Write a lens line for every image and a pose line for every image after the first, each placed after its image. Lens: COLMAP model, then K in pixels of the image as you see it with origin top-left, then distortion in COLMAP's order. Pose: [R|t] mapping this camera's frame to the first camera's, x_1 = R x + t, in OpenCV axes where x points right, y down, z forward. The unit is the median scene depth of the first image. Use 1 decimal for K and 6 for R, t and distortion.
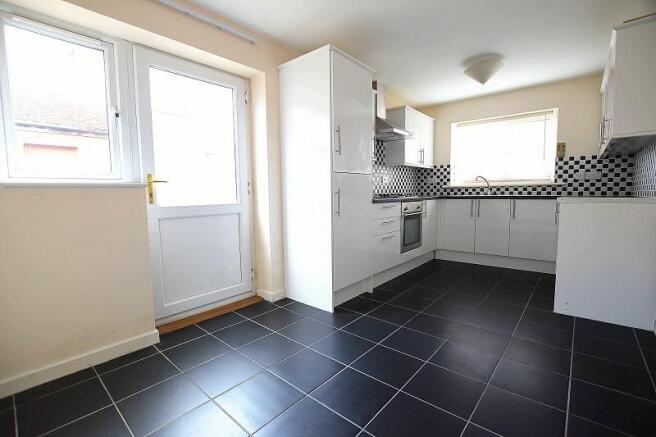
lens RADIAL K [[289.5, 0, 332.1], [0, 289.5, 216.9], [0, 0, 1]] dist [-0.023044, 0.001831]
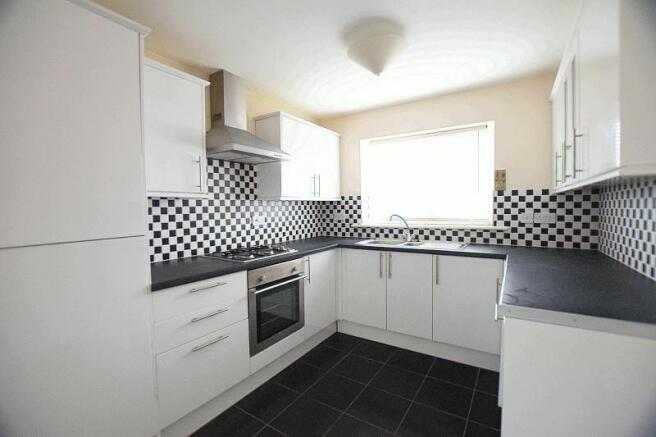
lens RADIAL K [[289.5, 0, 324.3], [0, 289.5, 219.8], [0, 0, 1]] dist [-0.023044, 0.001831]
pose [[0.992438, -0.006543, 0.122575, 0.274837], [0.012238, 0.998877, -0.045767, -0.105894], [-0.122138, 0.046921, 0.991403, 0.343016]]
